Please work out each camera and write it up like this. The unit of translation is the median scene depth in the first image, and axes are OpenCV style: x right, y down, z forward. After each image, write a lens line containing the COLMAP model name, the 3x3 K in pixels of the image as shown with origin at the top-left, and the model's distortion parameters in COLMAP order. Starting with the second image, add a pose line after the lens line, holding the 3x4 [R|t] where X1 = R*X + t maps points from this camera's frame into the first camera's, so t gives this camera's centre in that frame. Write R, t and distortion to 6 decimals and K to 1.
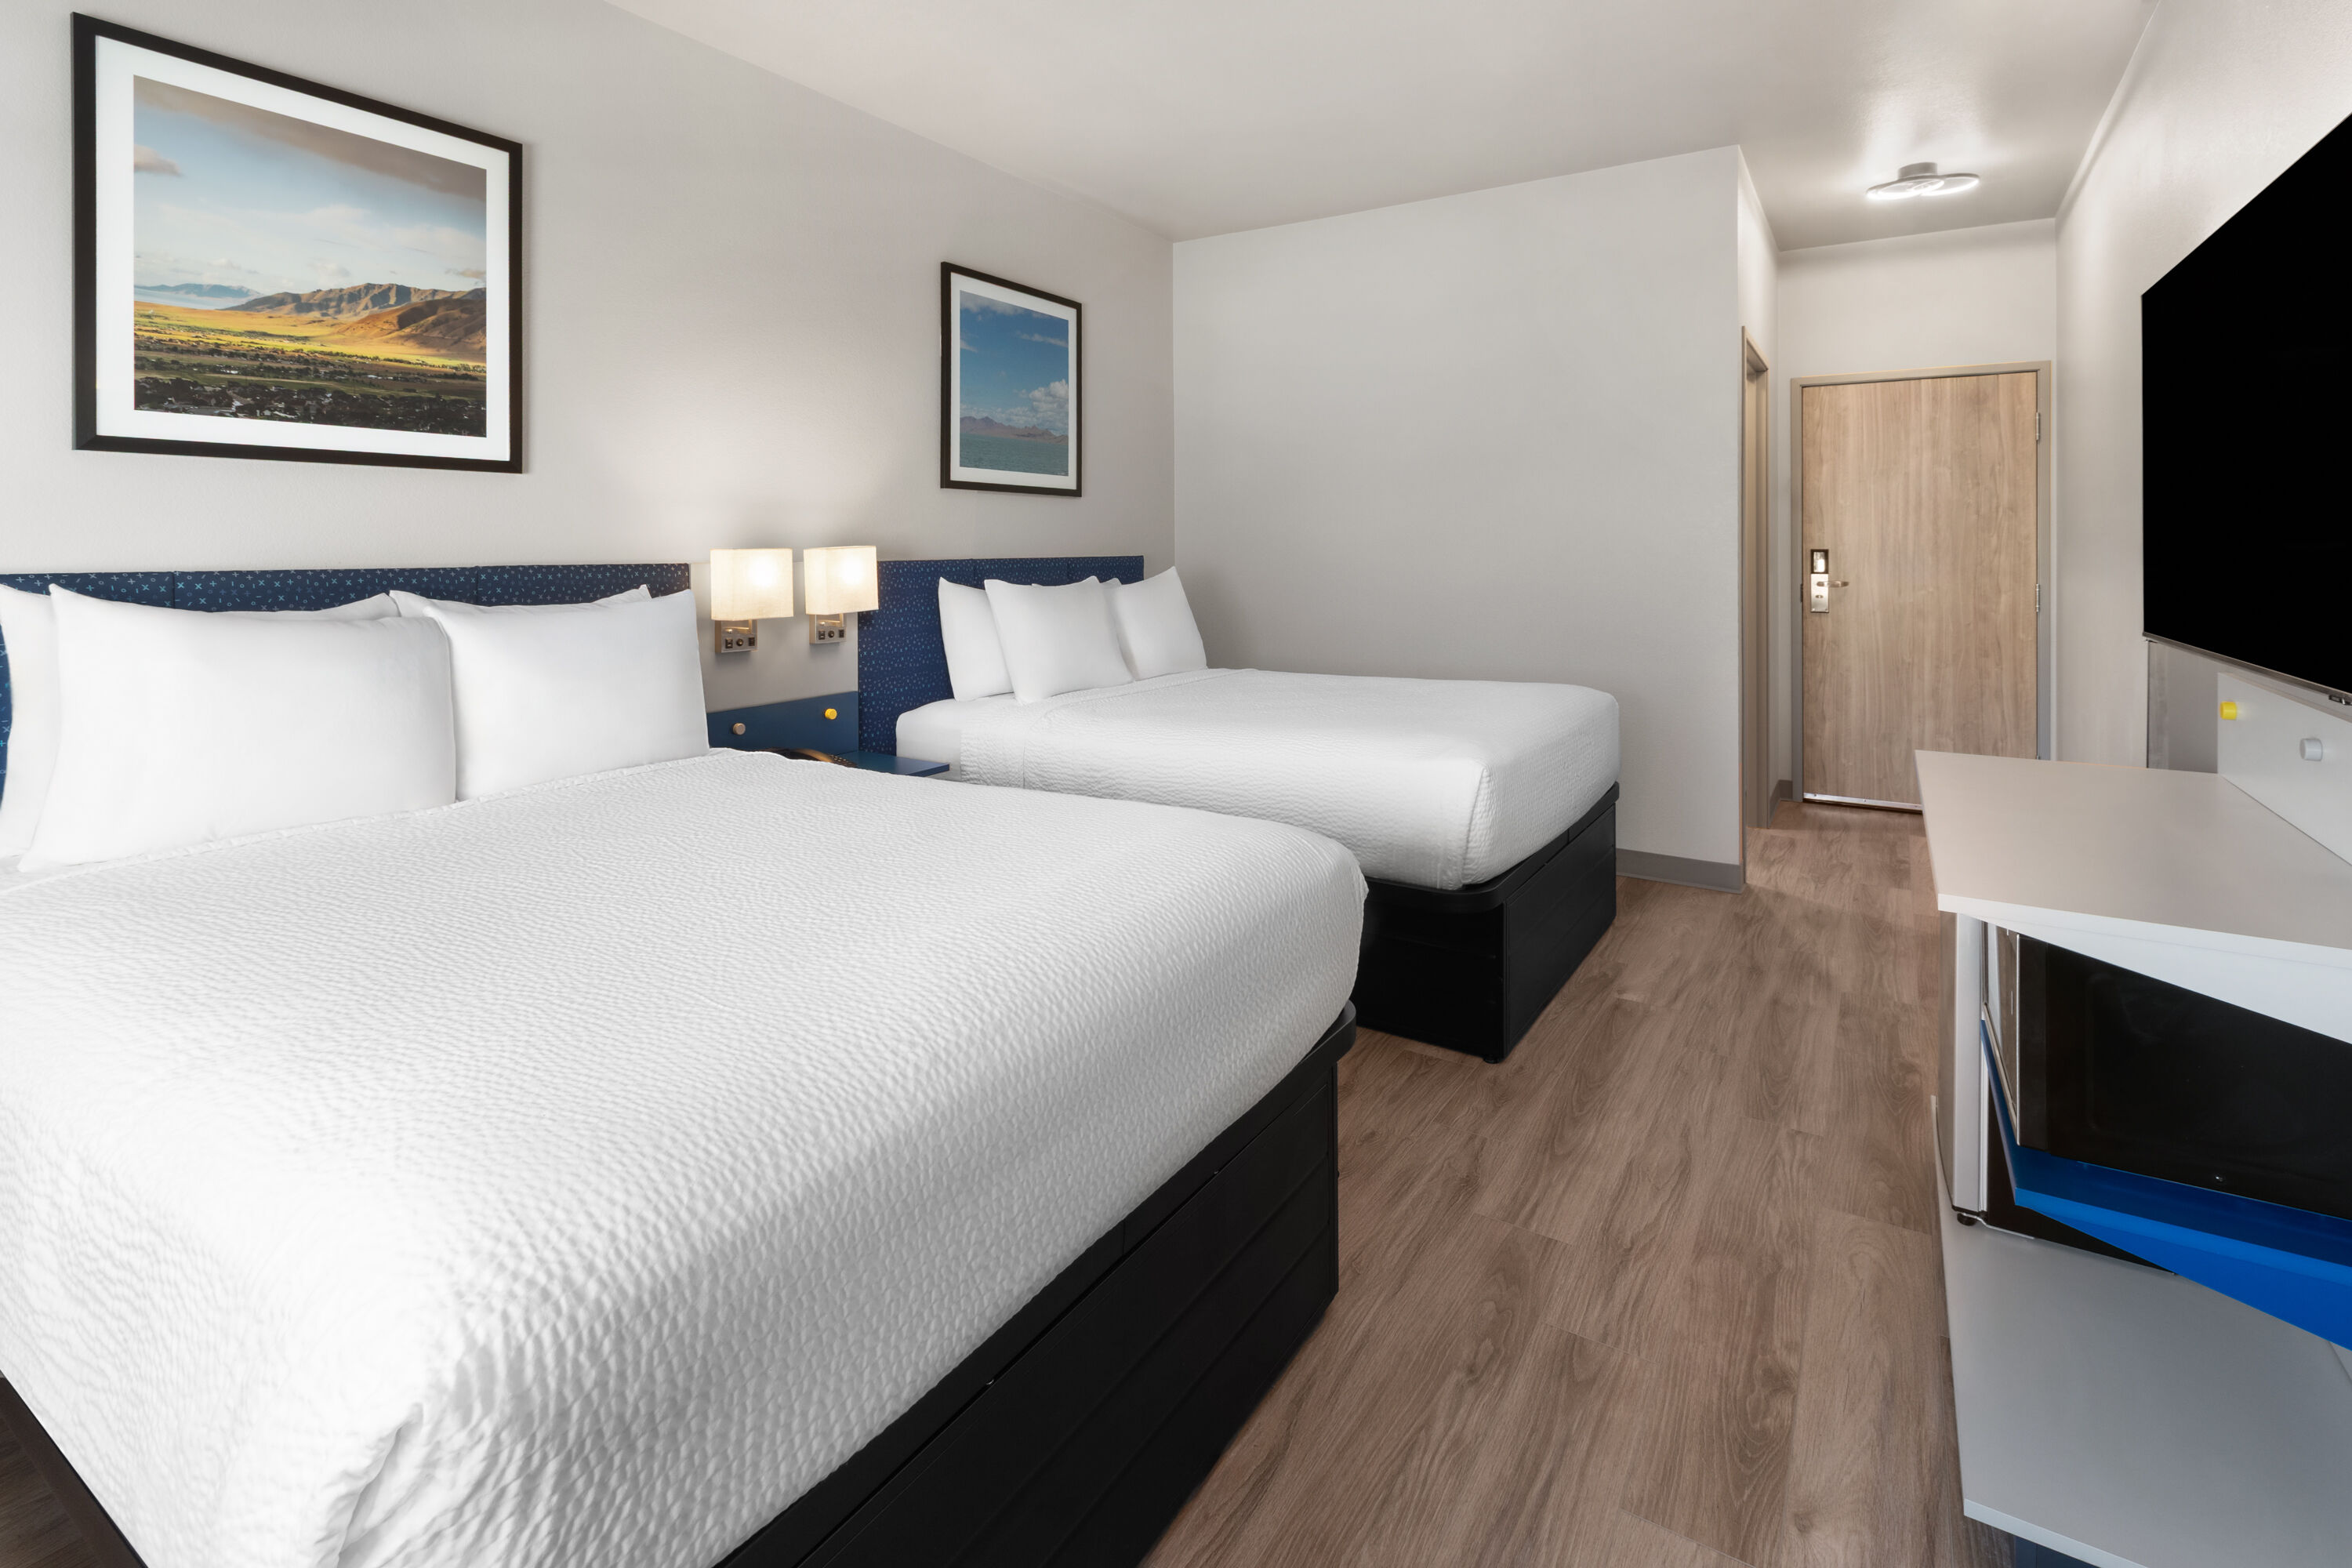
lens RADIAL K [[1101.9, 0, 1176.0], [0, 1101.9, 784.0], [0, 0, 1]] dist [0.034952, -0.017687]
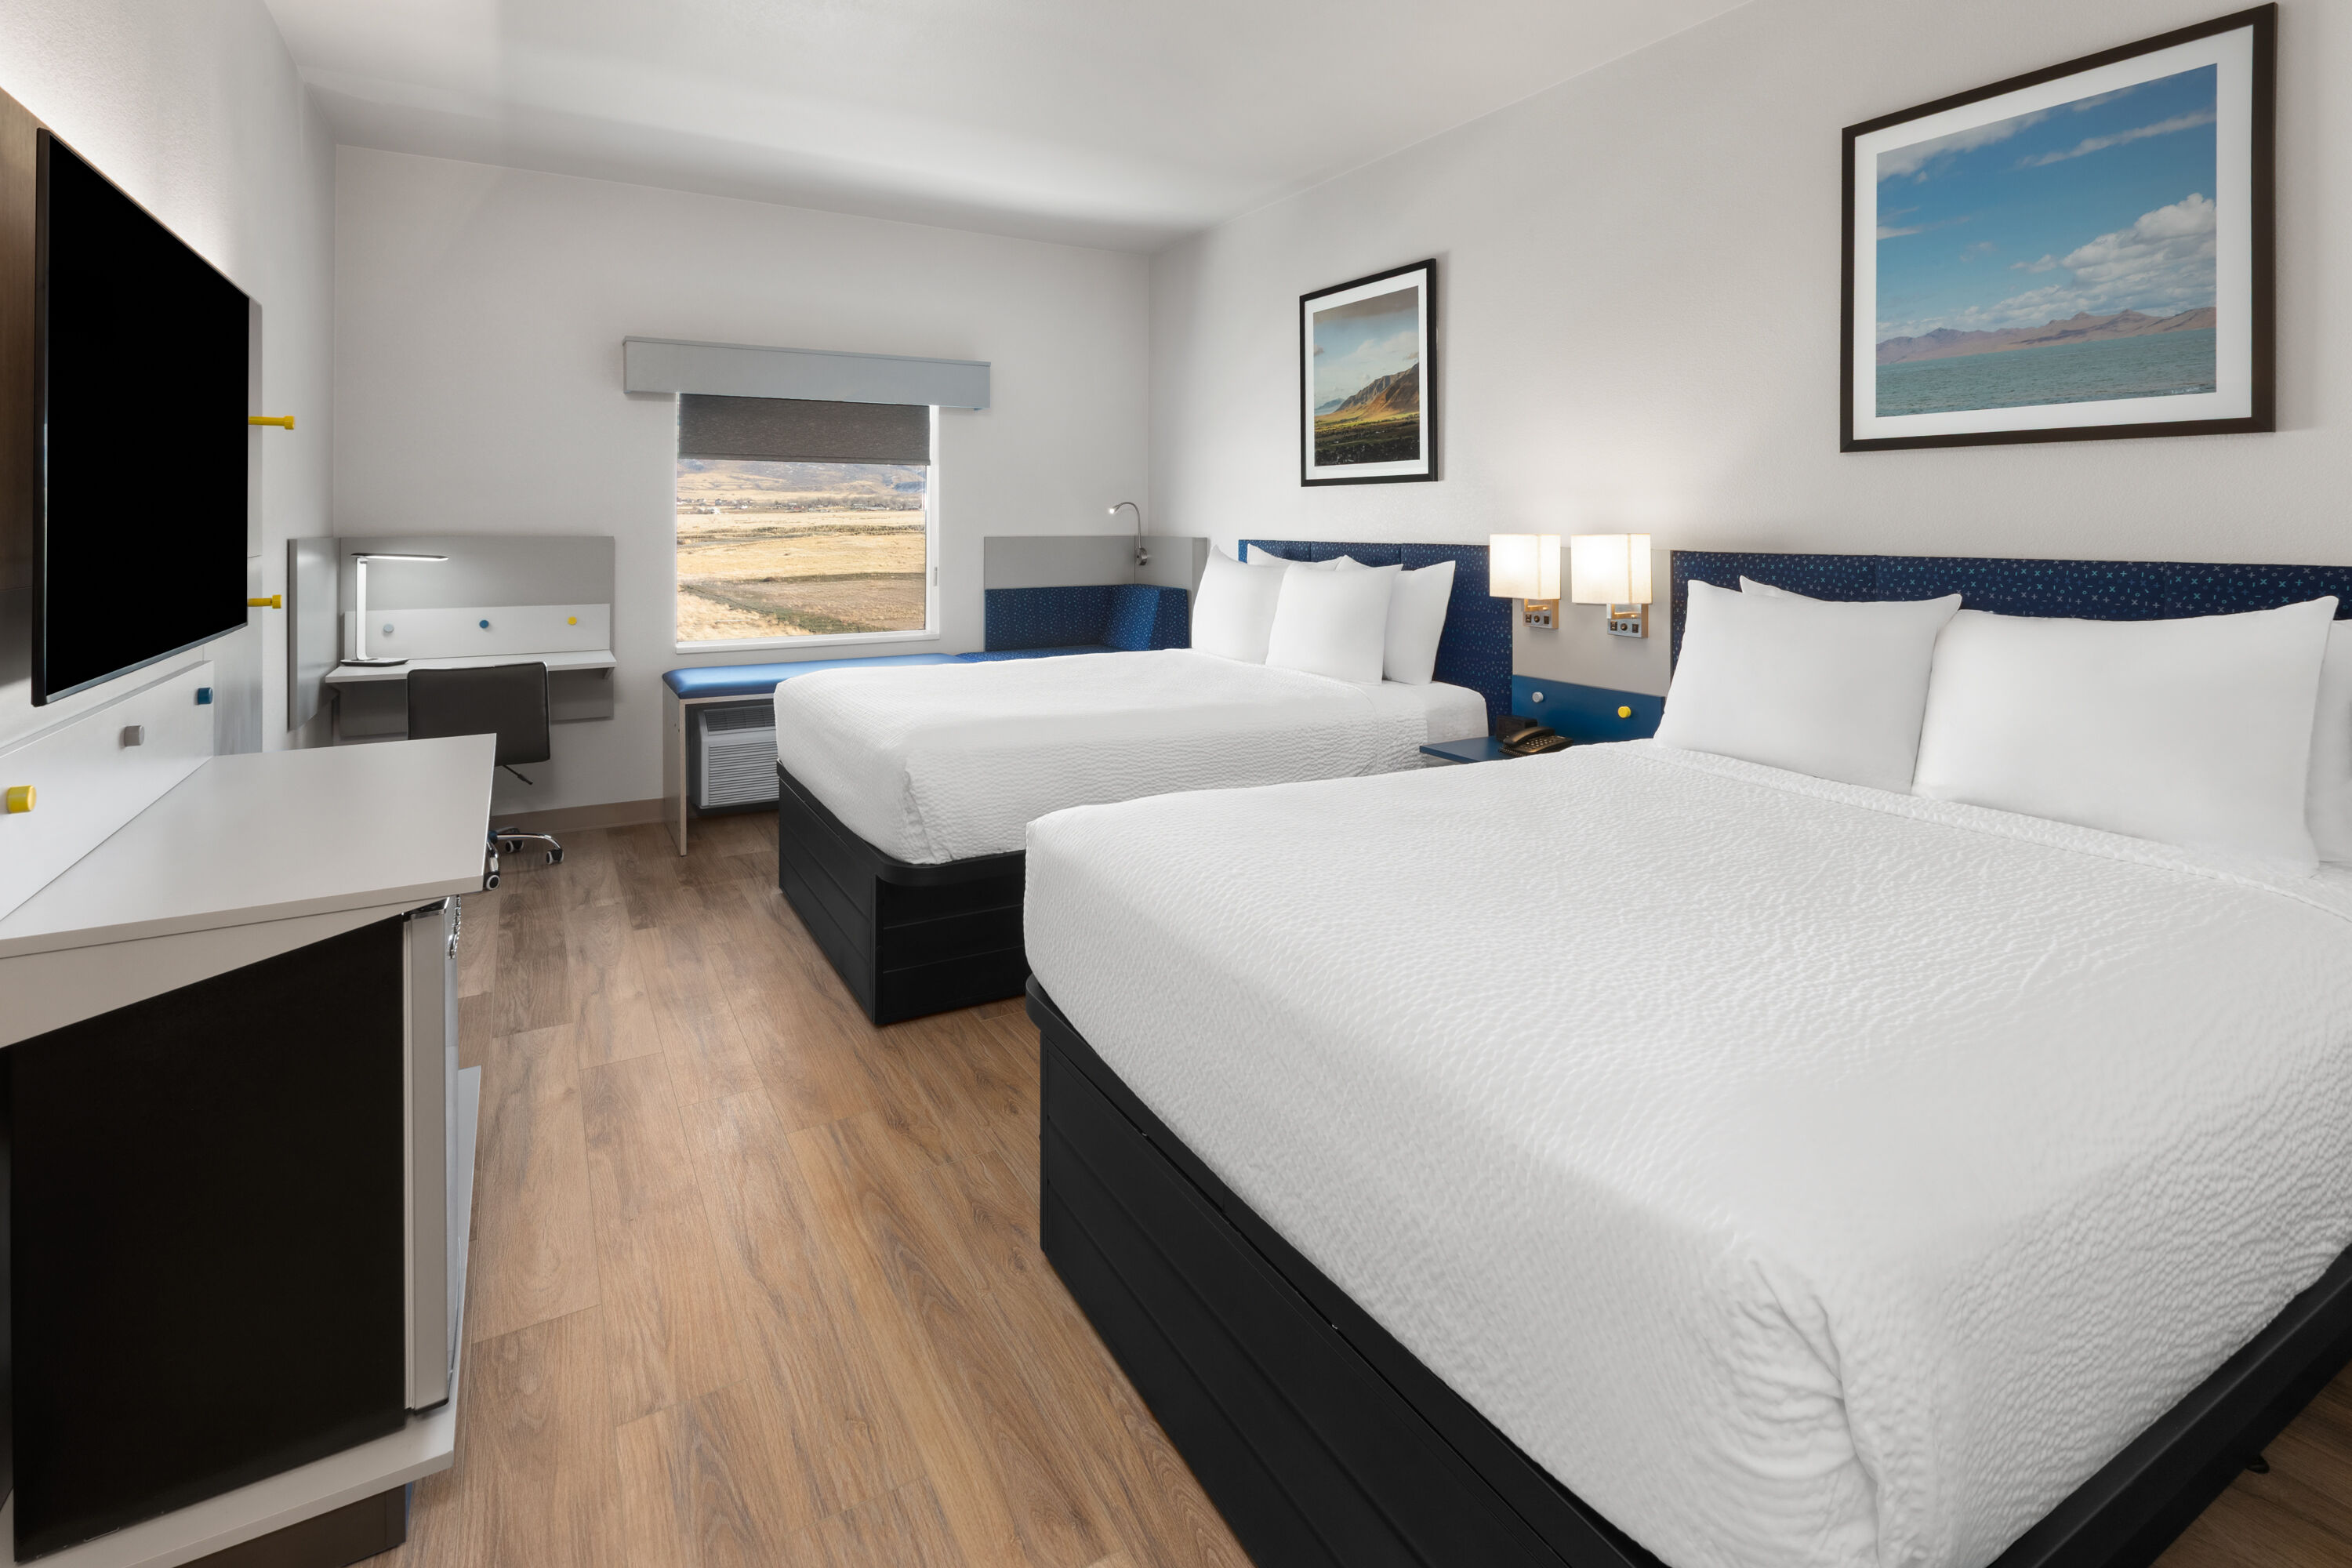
lens RADIAL K [[1103.1, 0, 1176.0], [0, 1103.1, 784.0], [0, 0, 1]] dist [-0.001320, 0.000018]
pose [[-0.467993, 0.198158, -0.861230, 0.961420], [-0.195993, 0.926995, 0.319792, -0.327011], [0.861725, 0.318455, -0.394989, 1.499394]]
